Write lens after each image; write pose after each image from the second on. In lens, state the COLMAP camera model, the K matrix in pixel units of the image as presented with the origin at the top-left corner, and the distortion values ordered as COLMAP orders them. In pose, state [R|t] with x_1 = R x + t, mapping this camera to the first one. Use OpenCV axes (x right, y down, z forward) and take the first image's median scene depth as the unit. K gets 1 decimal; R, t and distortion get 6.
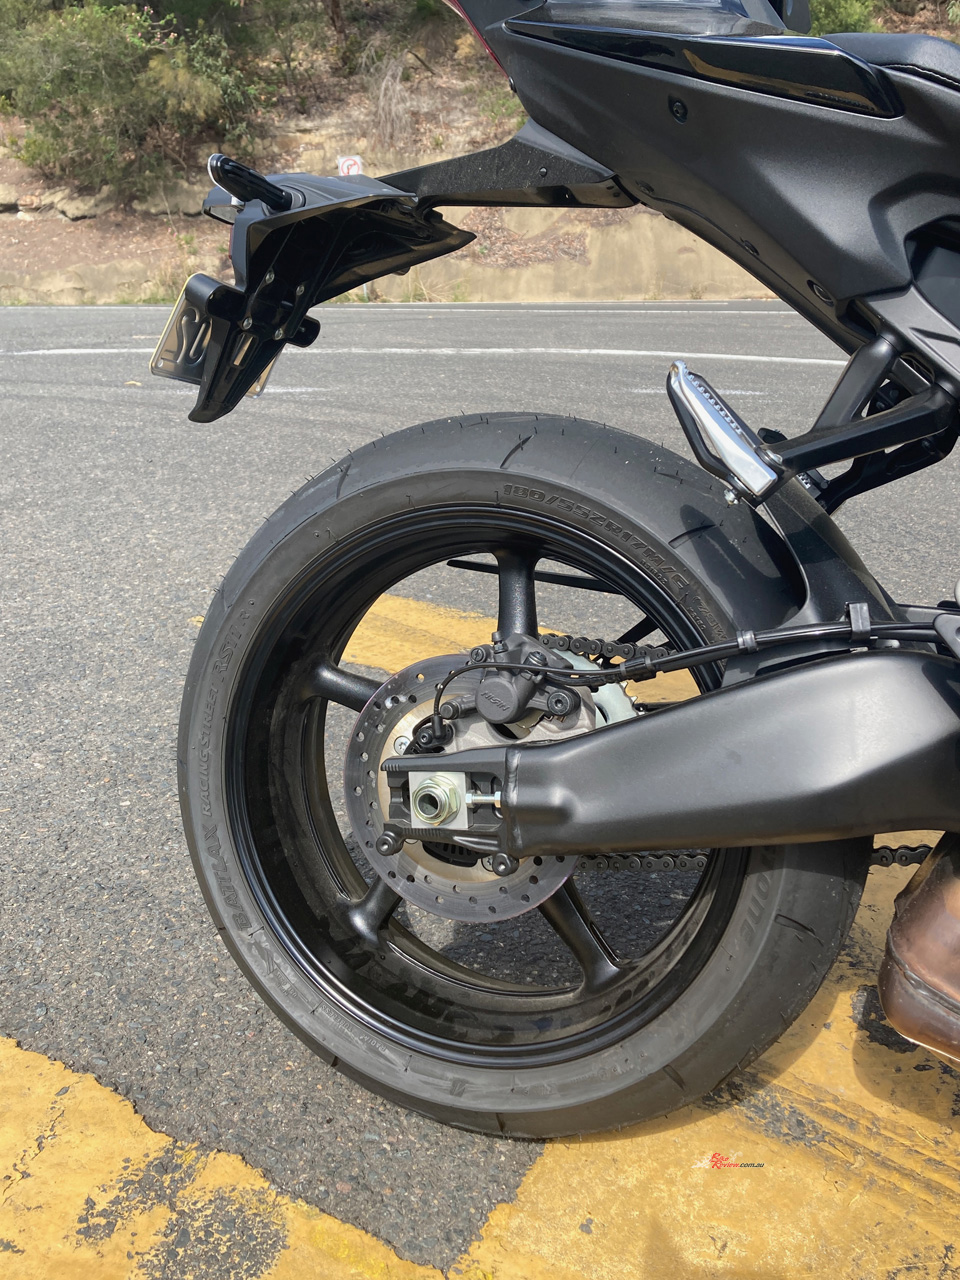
lens RADIAL K [[1187.1, 0, 469.4], [0, 1187.1, 624.0], [0, 0, 1]] dist [0.014147, 0.000000]
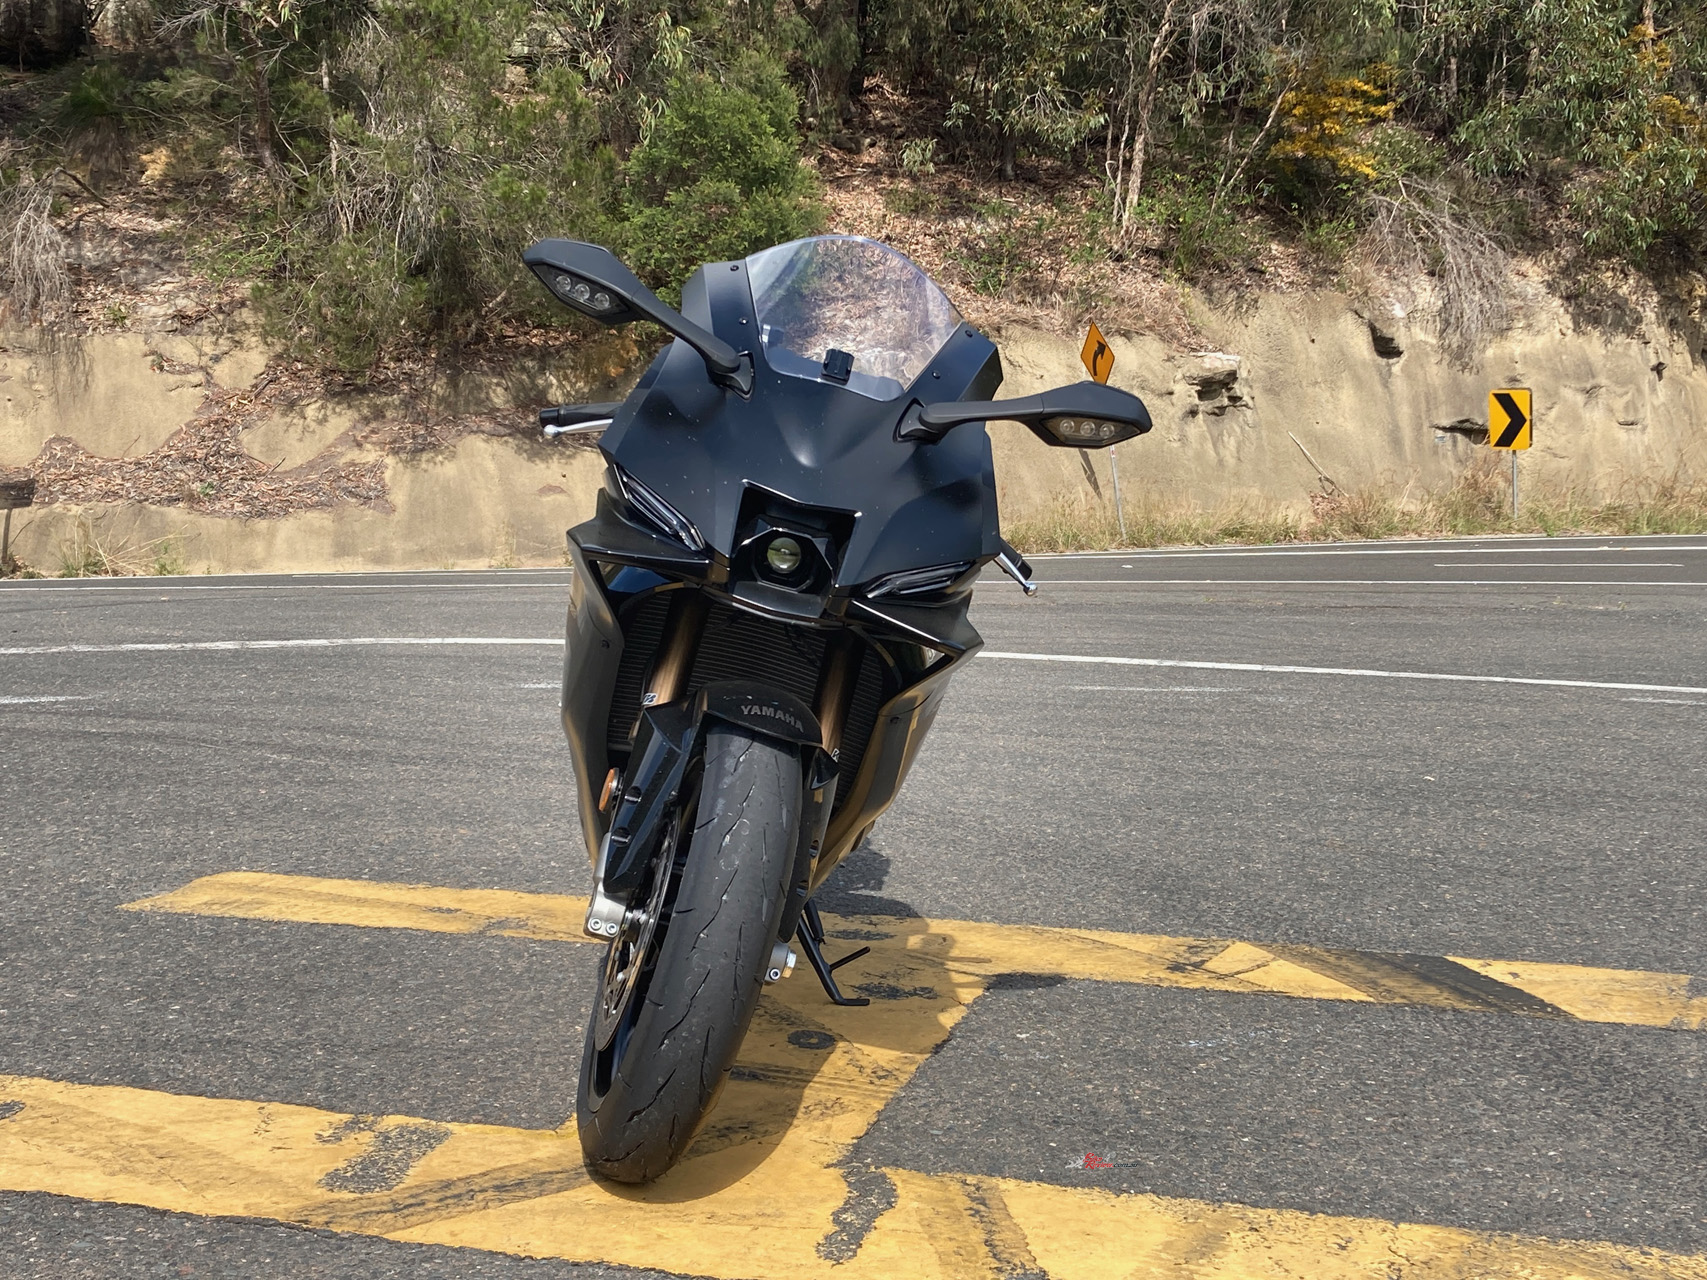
lens RADIAL K [[2186.7, 0, 860.0], [0, 2186.7, 634.0], [0, 0, 1]] dist [0.029499, 0.000000]
pose [[0.949626, -0.025681, 0.312333, -0.024362], [0.097606, 0.971302, -0.216901, 0.025040], [-0.297799, 0.236461, 0.924880, -0.094204]]
